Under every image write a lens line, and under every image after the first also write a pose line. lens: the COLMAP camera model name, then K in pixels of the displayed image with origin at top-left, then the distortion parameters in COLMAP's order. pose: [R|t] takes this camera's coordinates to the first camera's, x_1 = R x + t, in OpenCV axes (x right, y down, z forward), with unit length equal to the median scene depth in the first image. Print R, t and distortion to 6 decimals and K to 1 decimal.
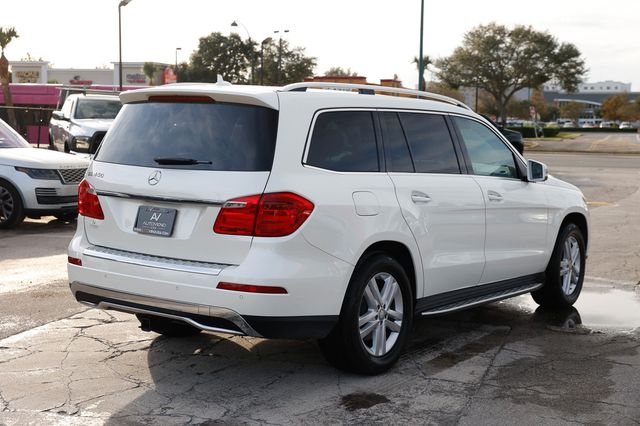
lens RADIAL K [[940.8, 0, 321.0], [0, 940.8, 211.2], [0, 0, 1]] dist [0.132852, 0.000000]
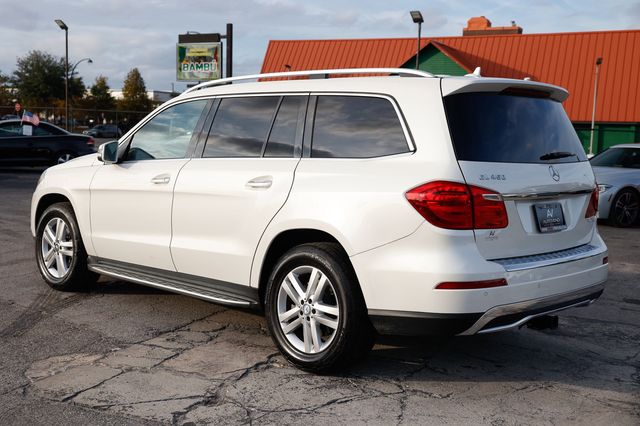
lens RADIAL K [[778.5, 0, 319.7], [0, 778.5, 214.9], [0, 0, 1]] dist [0.003980, 0.000000]
pose [[0.127125, -0.119012, 0.984721, -0.956498], [0.061318, 0.991820, 0.111954, -0.093363], [-0.989990, 0.046148, 0.133383, 1.071556]]
